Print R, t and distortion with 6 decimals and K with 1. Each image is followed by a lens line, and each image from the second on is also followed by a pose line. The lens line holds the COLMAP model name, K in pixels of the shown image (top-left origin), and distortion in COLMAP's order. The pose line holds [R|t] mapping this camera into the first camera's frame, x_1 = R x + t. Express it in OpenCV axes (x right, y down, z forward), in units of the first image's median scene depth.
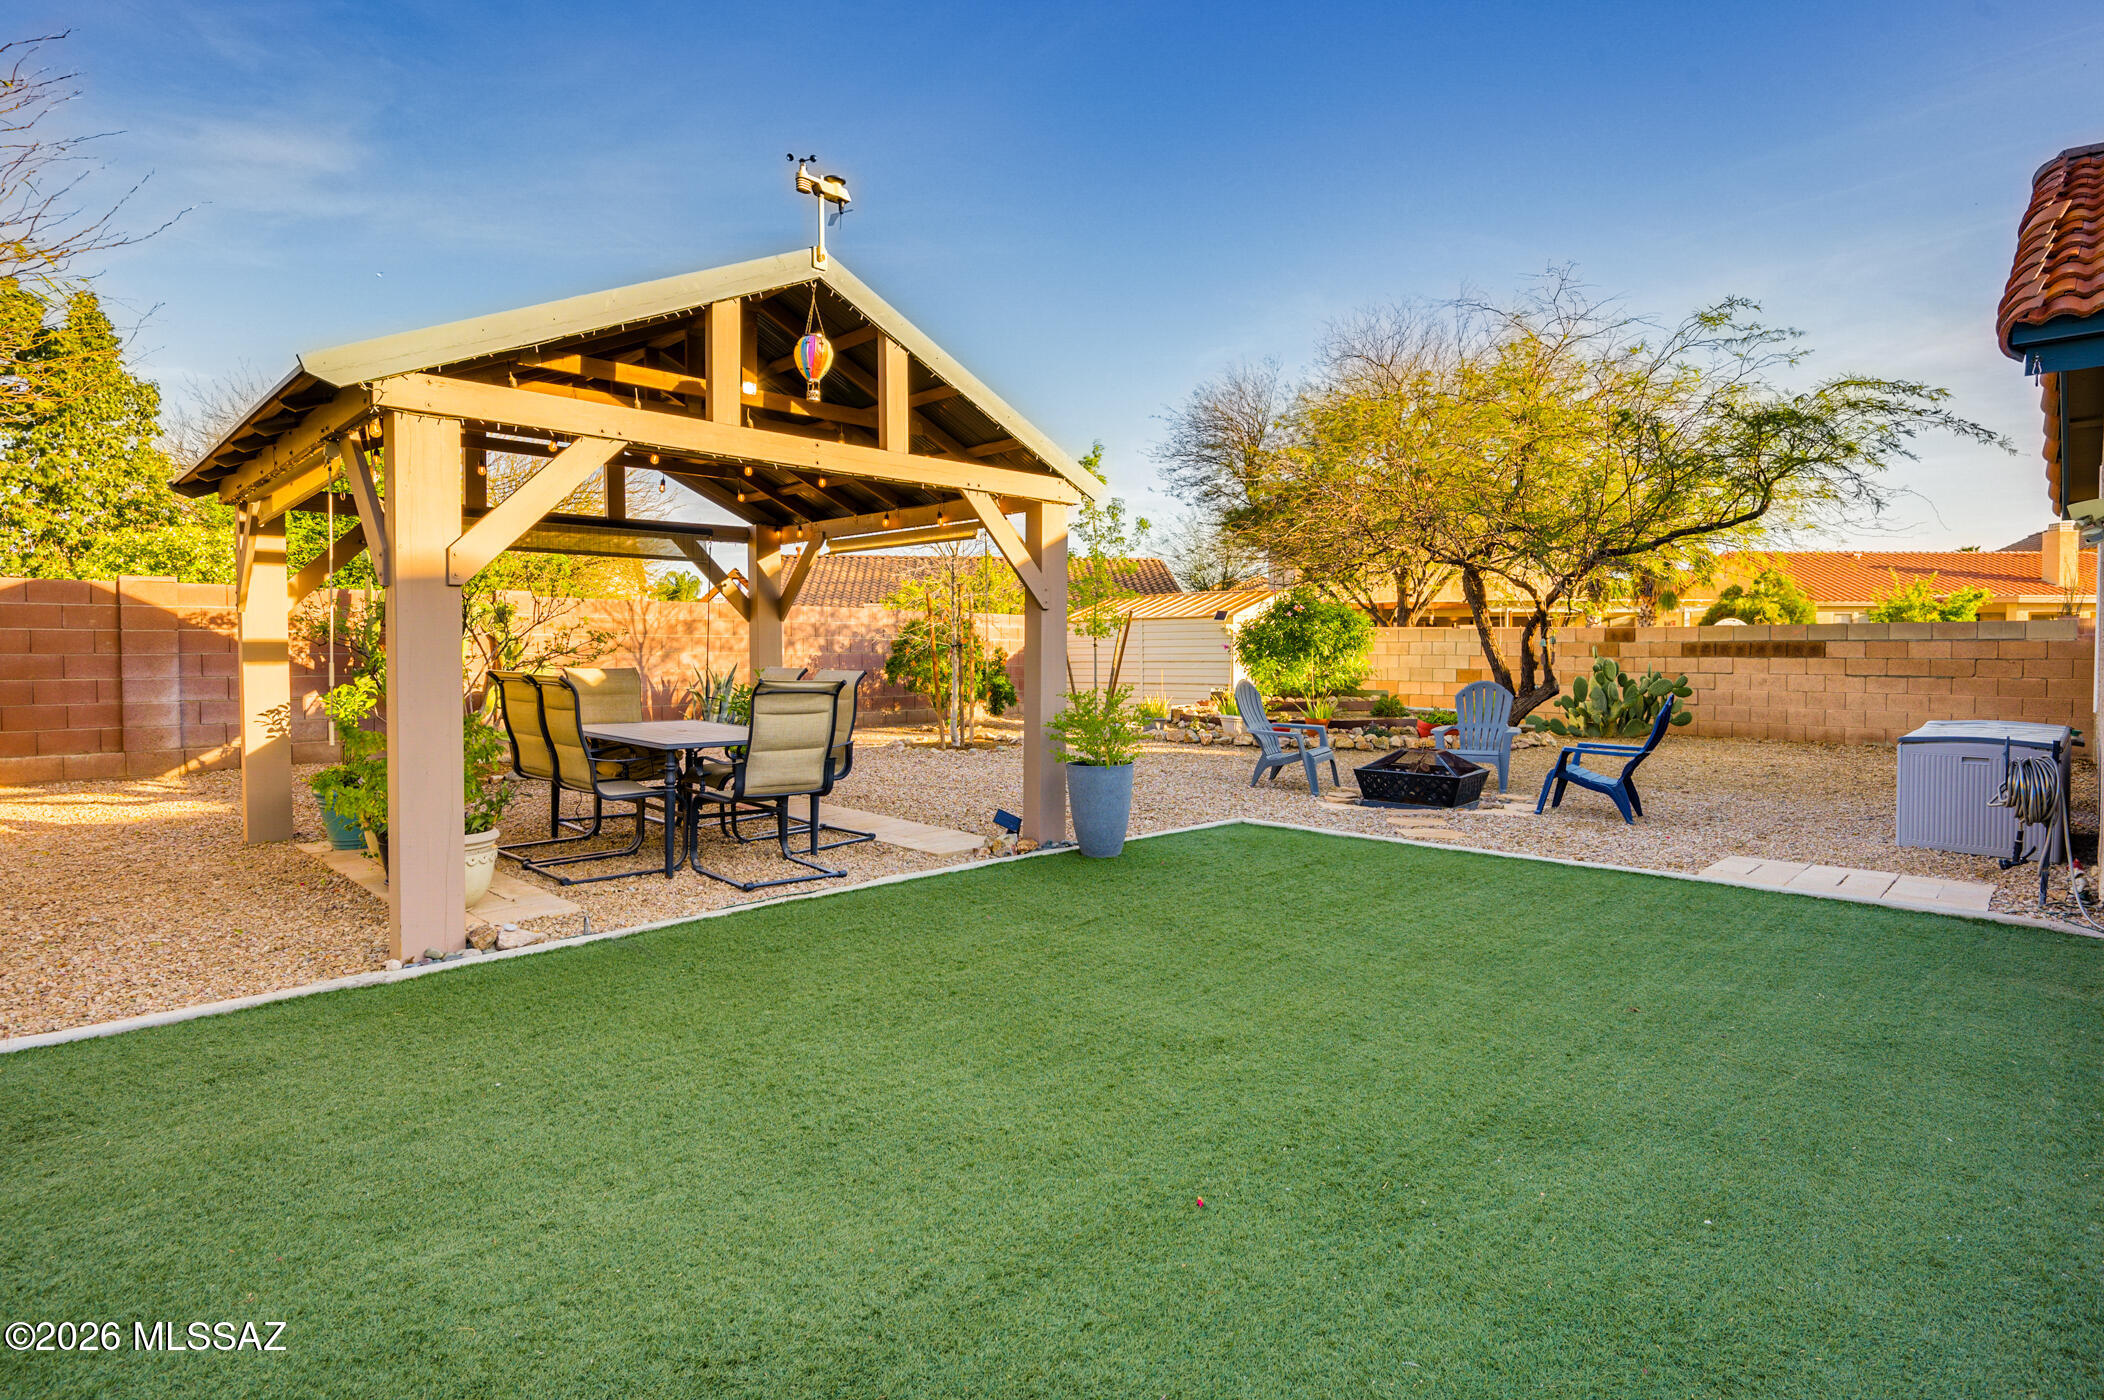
lens RADIAL K [[1043.0, 0, 1066.1], [0, 1043.0, 660.8], [0, 0, 1]] dist [-0.007225, -0.000288]
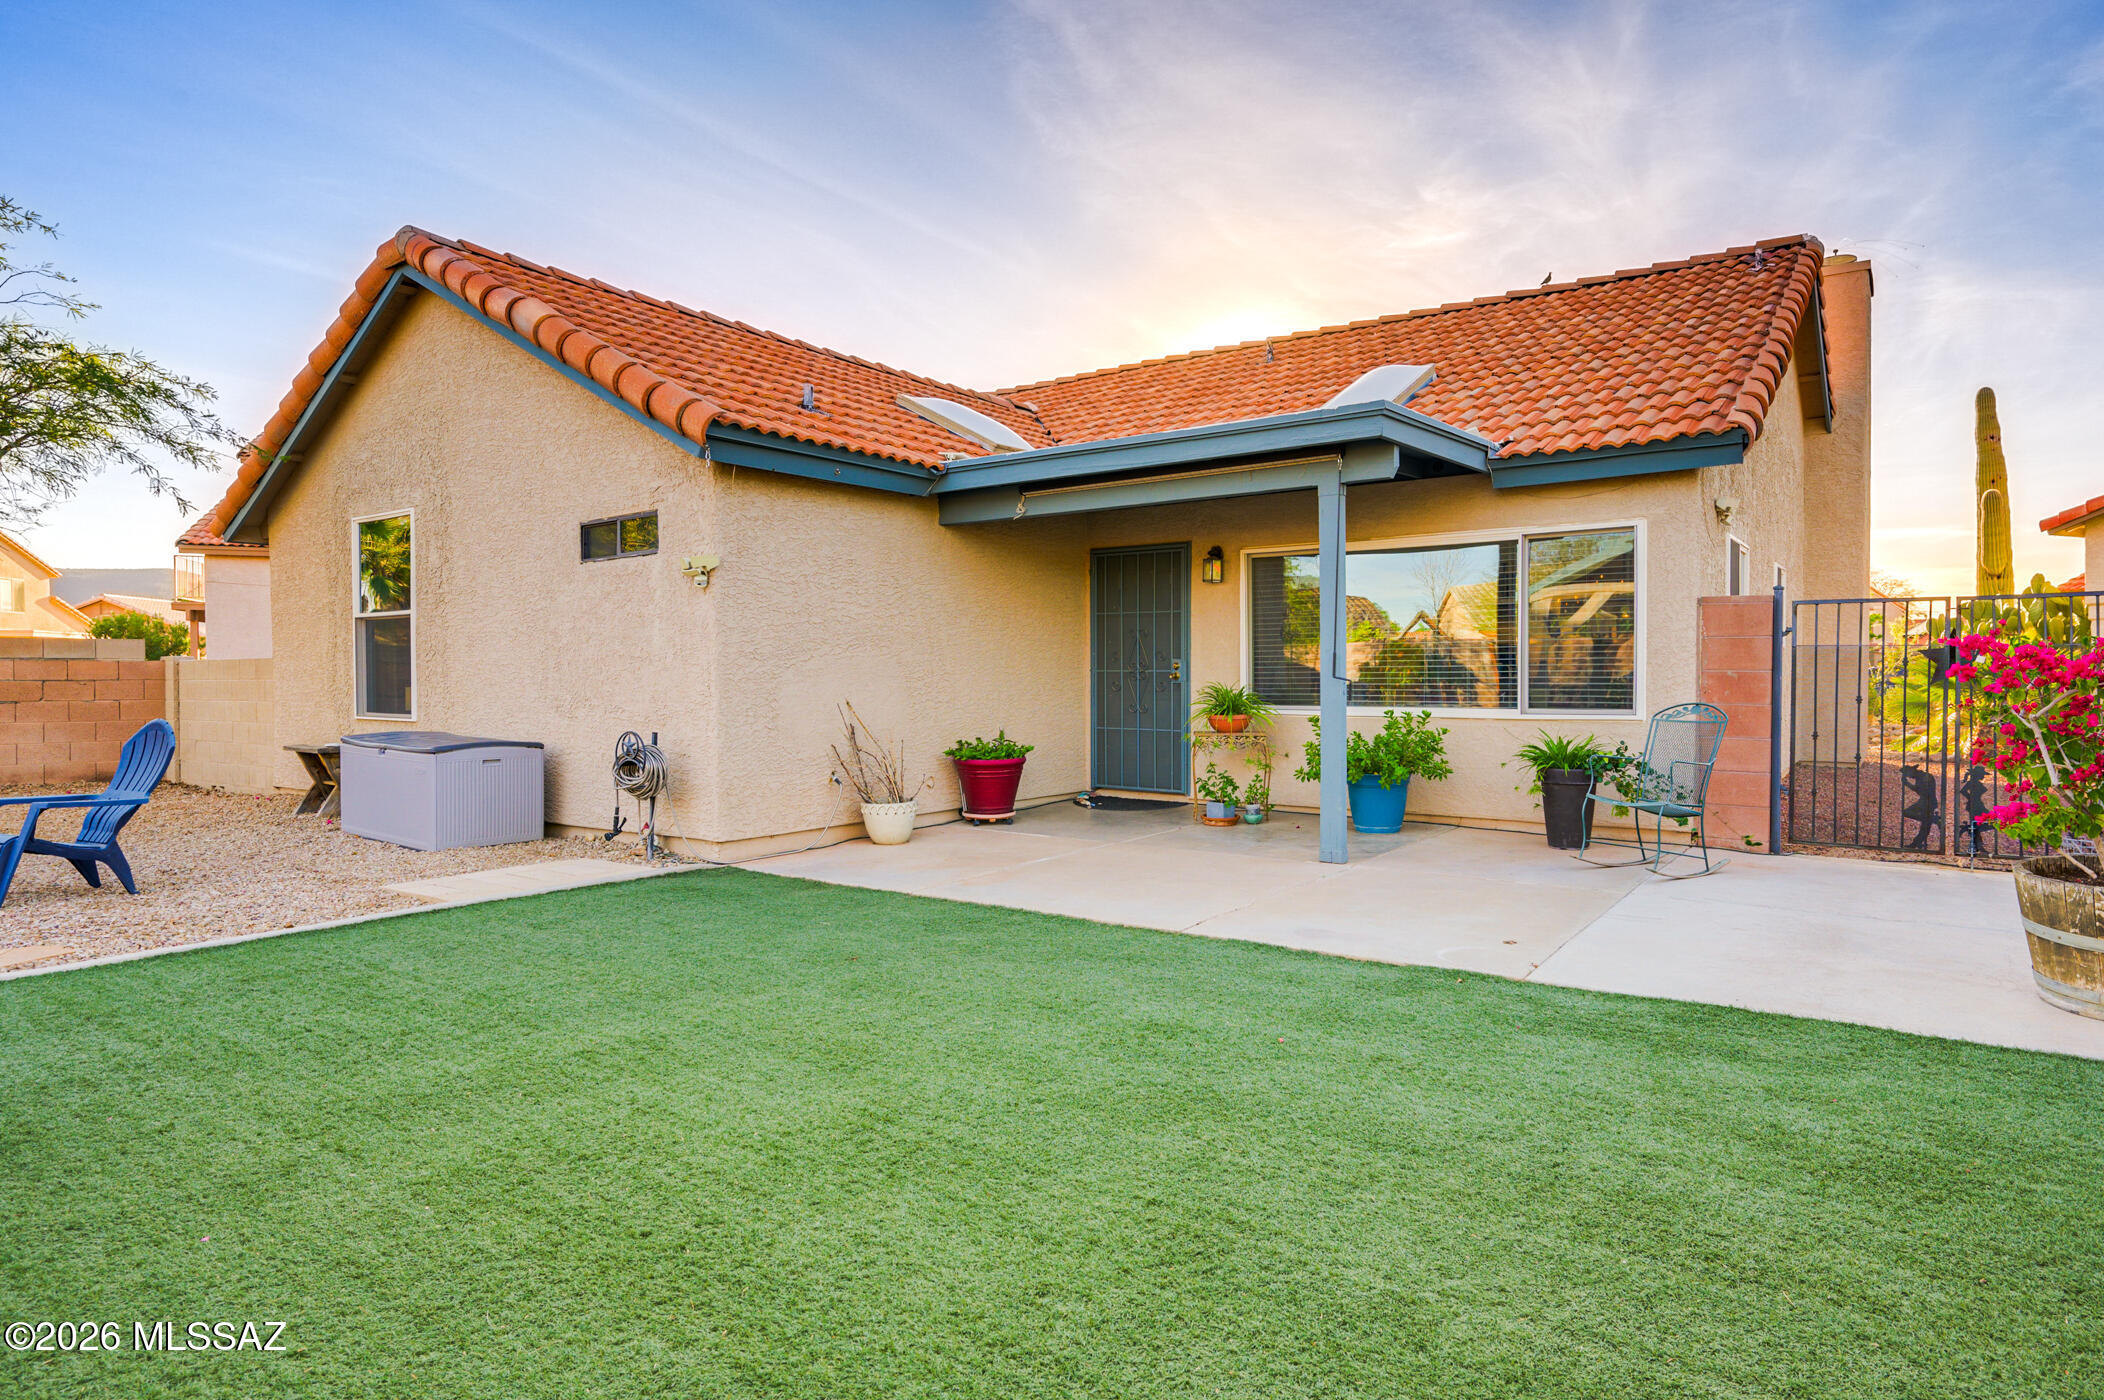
lens RADIAL K [[1197.3, 0, 1060.3], [0, 1197.3, 698.1], [0, 0, 1]] dist [-0.002081, 0.000679]
pose [[-0.142756, -0.017166, 0.989609, -0.401640], [0.011775, 0.999749, 0.019040, 0.006262], [-0.989688, 0.014371, -0.142518, 0.449150]]
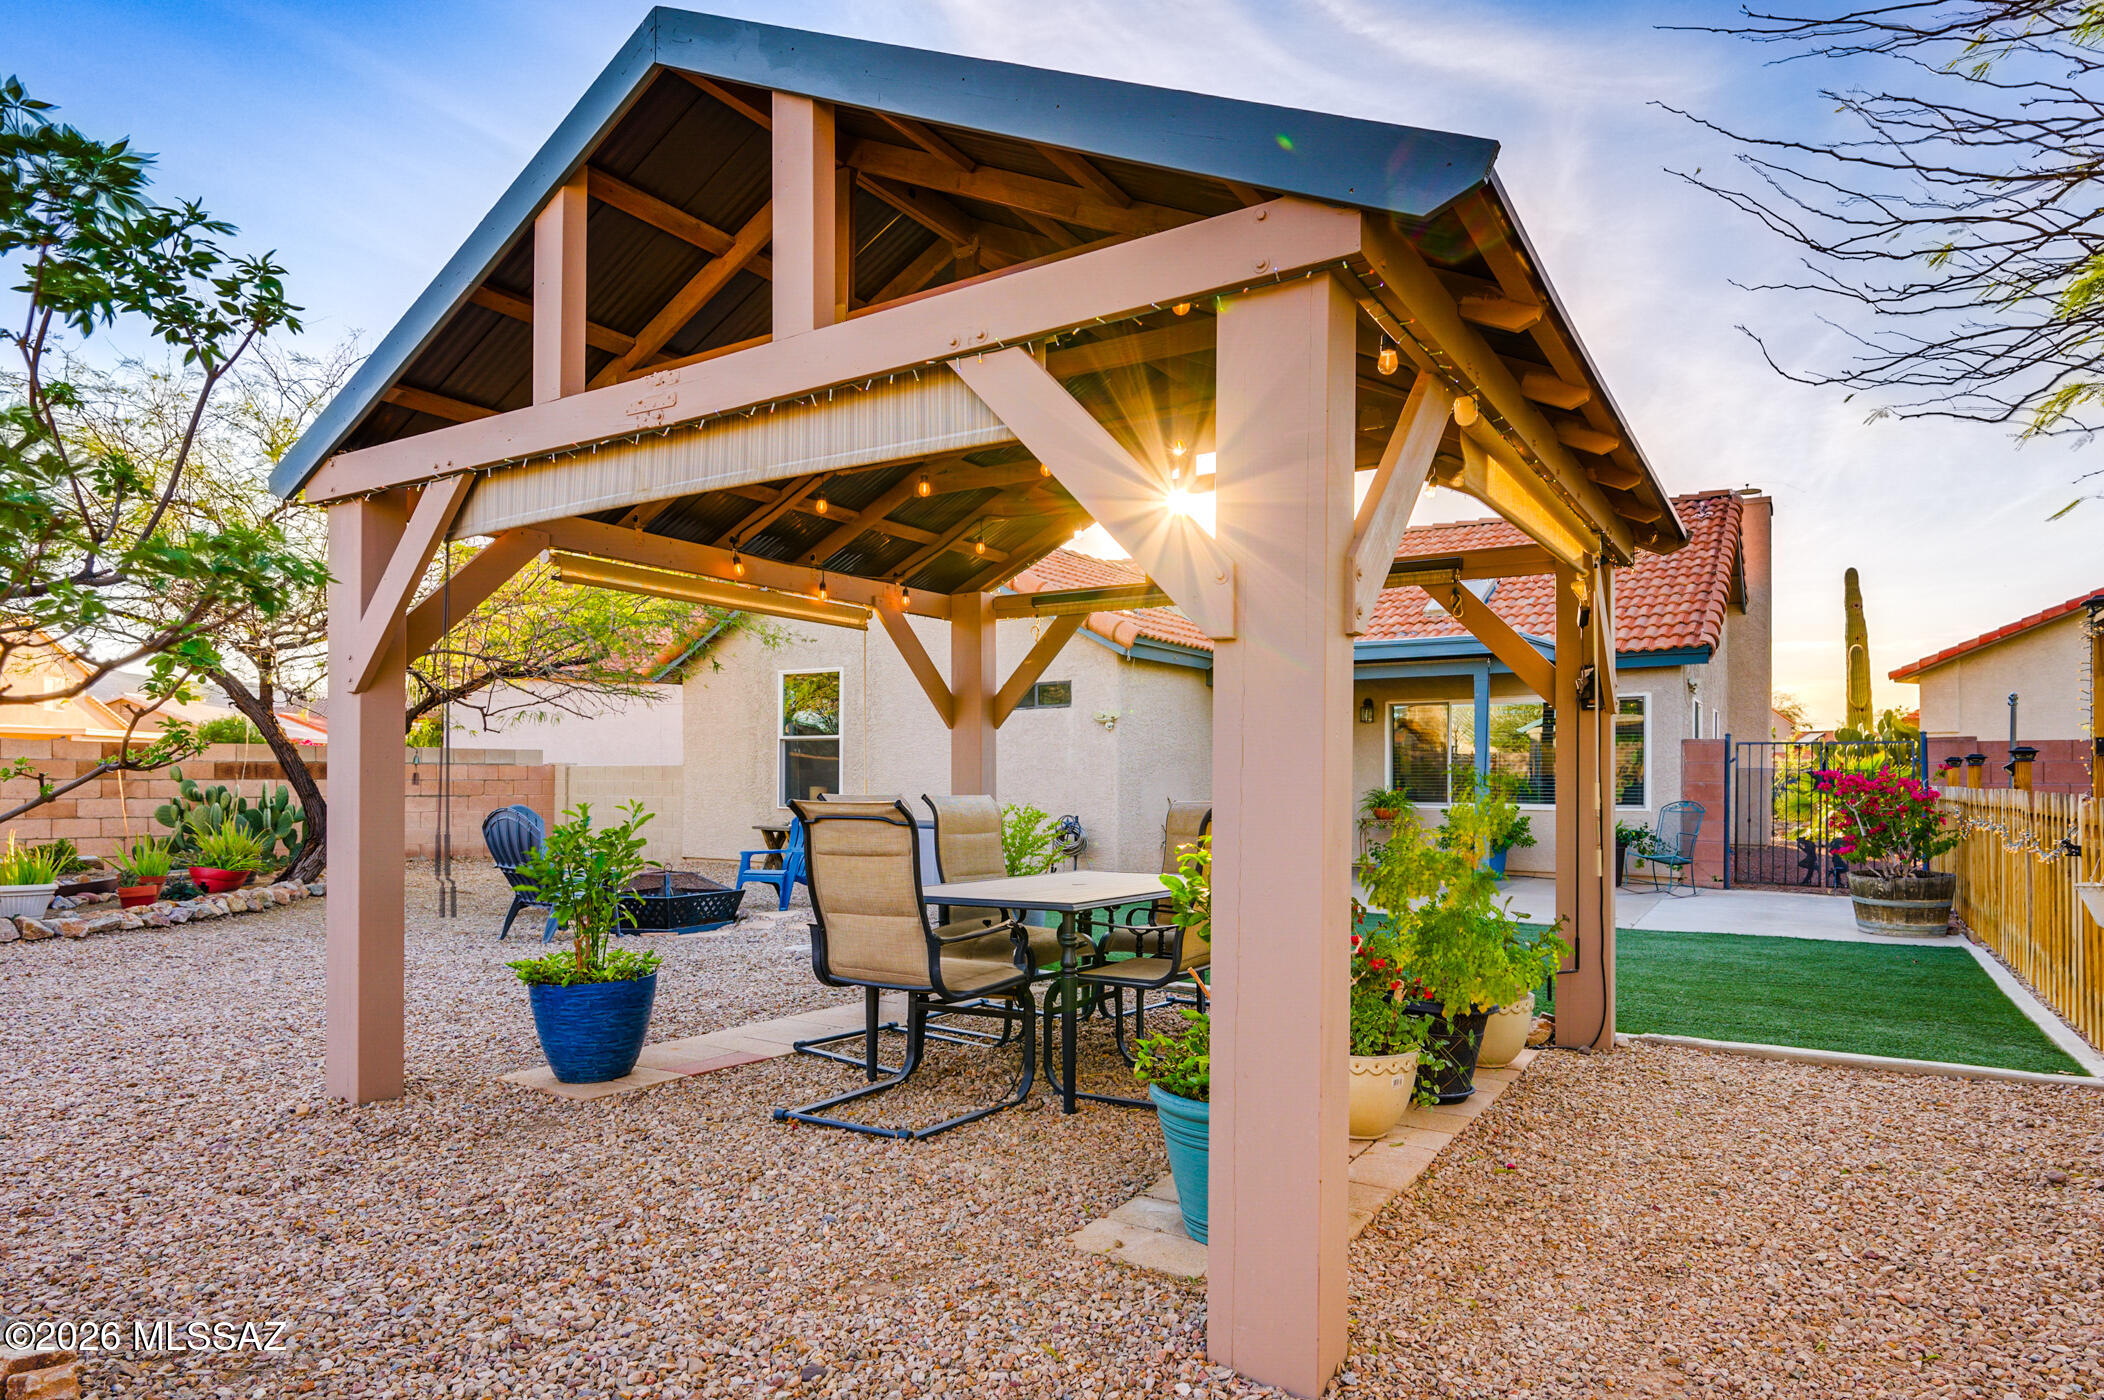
lens RADIAL K [[1197.3, 0, 1055.3], [0, 1197.3, 775.1], [0, 0, 1]] dist [-0.002081, 0.000679]
pose [[-0.205241, 0.000746, 0.978711, -0.954370], [0.005041, 0.999987, 0.000295, -0.006346], [-0.978698, 0.004995, -0.205243, 0.984116]]
